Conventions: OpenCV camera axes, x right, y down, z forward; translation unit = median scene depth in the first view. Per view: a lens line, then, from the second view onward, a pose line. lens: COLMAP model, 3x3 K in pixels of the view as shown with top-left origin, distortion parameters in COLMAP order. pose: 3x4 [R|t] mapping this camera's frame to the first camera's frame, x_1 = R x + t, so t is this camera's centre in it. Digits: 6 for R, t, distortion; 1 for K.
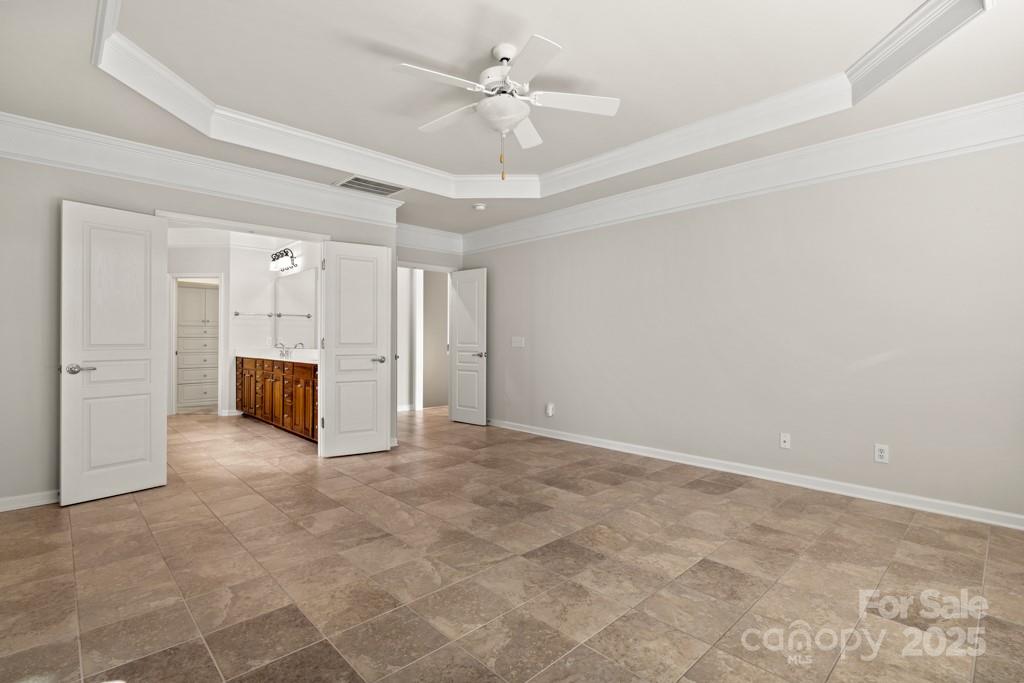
lens RADIAL K [[484.0, 0, 506.9], [0, 484.0, 337.5], [0, 0, 1]] dist [-0.000599, -0.000091]
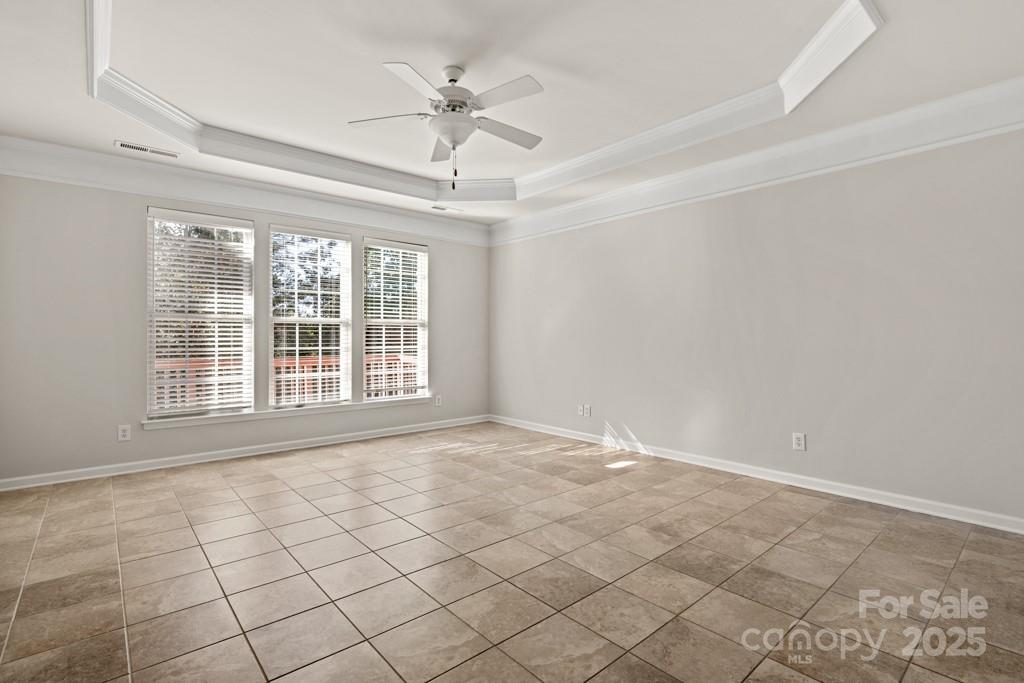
lens RADIAL K [[484.0, 0, 506.9], [0, 484.0, 337.5], [0, 0, 1]] dist [-0.000599, -0.000091]
pose [[-0.998892, -0.002649, 0.046987, -0.172287], [-0.002778, 0.999993, -0.002683, 0.008585], [-0.046980, -0.002810, -0.998892, 2.006545]]
